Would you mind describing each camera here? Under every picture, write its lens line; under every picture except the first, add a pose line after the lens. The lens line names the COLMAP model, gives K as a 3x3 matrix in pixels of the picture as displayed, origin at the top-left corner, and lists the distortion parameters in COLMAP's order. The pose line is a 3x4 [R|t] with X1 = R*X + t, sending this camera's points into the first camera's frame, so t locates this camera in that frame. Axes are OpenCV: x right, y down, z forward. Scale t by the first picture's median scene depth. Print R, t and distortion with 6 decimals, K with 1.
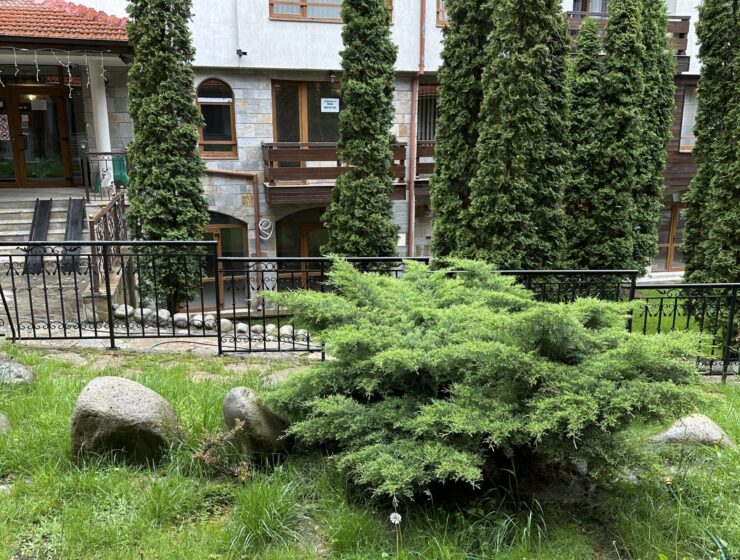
lens RADIAL K [[699.7, 0, 369.4], [0, 699.7, 281.0], [0, 0, 1]] dist [0.050279, 0.000000]
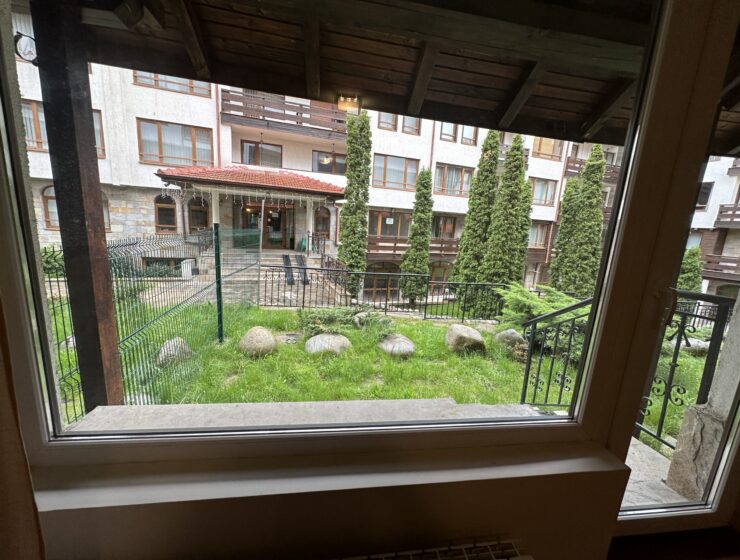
lens RADIAL K [[298.3, 0, 371.4], [0, 298.3, 277.7], [0, 0, 1]] dist [0.001850, 0.000025]
pose [[0.993973, 0.039104, 0.102417, -0.342958], [-0.033876, 0.998057, -0.052300, 0.011323], [-0.104263, 0.048515, 0.993366, -0.051311]]
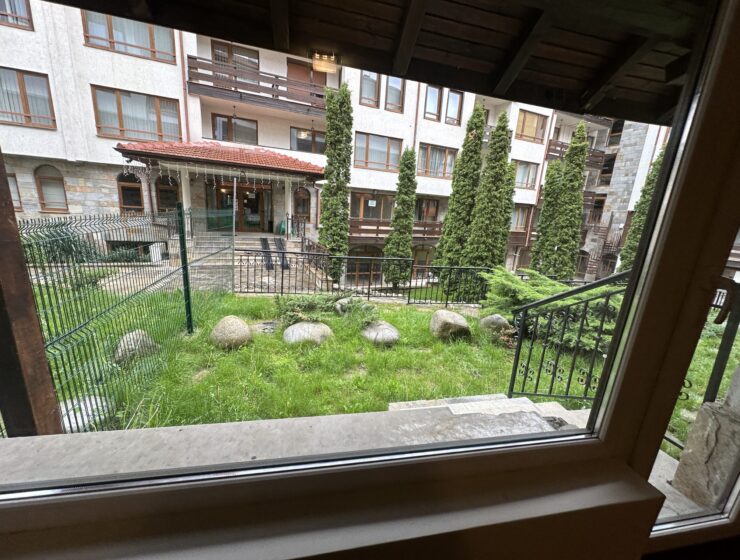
lens RADIAL K [[298.3, 0, 371.8], [0, 298.3, 278.3], [0, 0, 1]] dist [0.001850, 0.000025]
pose [[0.986277, 0.025431, 0.163127, -0.339370], [-0.026211, 0.999653, 0.002630, 0.008536], [-0.163003, -0.006869, 0.986602, -0.026415]]
